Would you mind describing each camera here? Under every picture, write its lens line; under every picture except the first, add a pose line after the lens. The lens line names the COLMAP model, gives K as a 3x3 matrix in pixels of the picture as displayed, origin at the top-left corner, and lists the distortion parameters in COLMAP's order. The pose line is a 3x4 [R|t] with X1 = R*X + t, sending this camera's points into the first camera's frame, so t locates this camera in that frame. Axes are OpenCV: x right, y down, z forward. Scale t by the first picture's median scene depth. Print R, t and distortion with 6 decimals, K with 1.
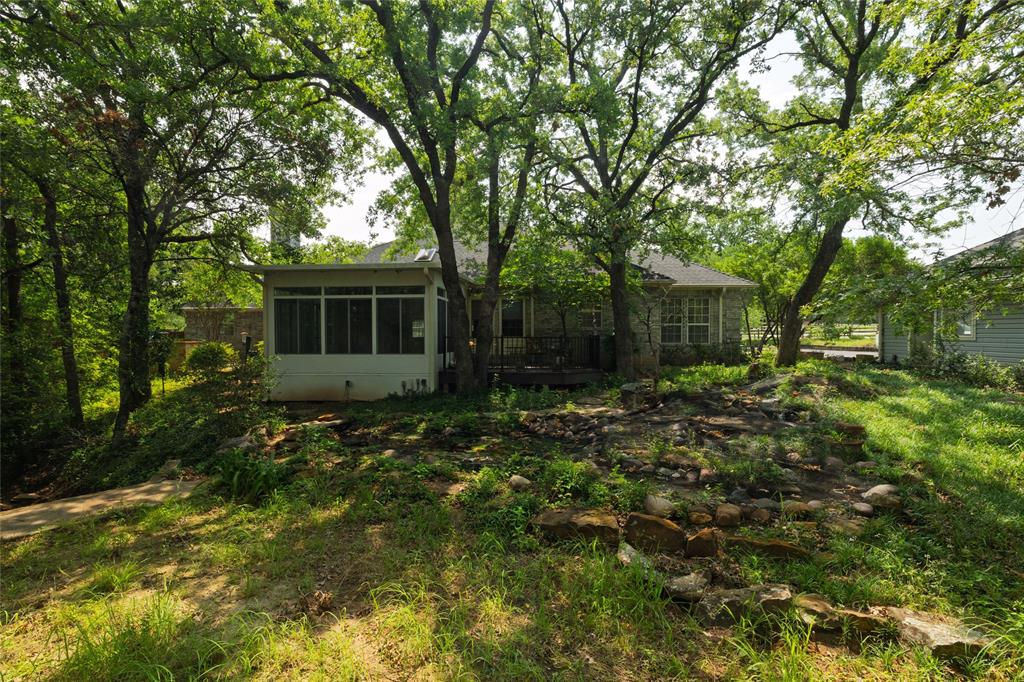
lens RADIAL K [[491.8, 0, 512.0], [0, 491.8, 341.0], [0, 0, 1]] dist [0.001344, 0.000601]
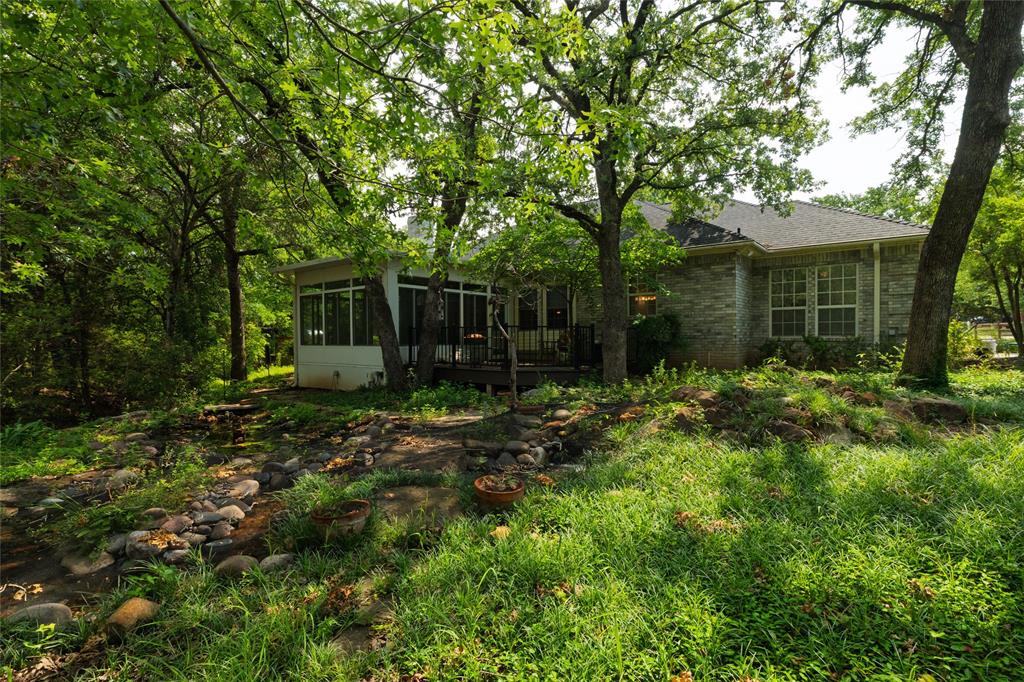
lens RADIAL K [[491.8, 0, 512.0], [0, 491.8, 341.0], [0, 0, 1]] dist [0.001344, 0.000601]
pose [[0.817079, 0.002331, -0.576521, 0.453961], [-0.003211, 0.999995, -0.000508, 0.012337], [0.576517, 0.002266, 0.817082, 0.284834]]
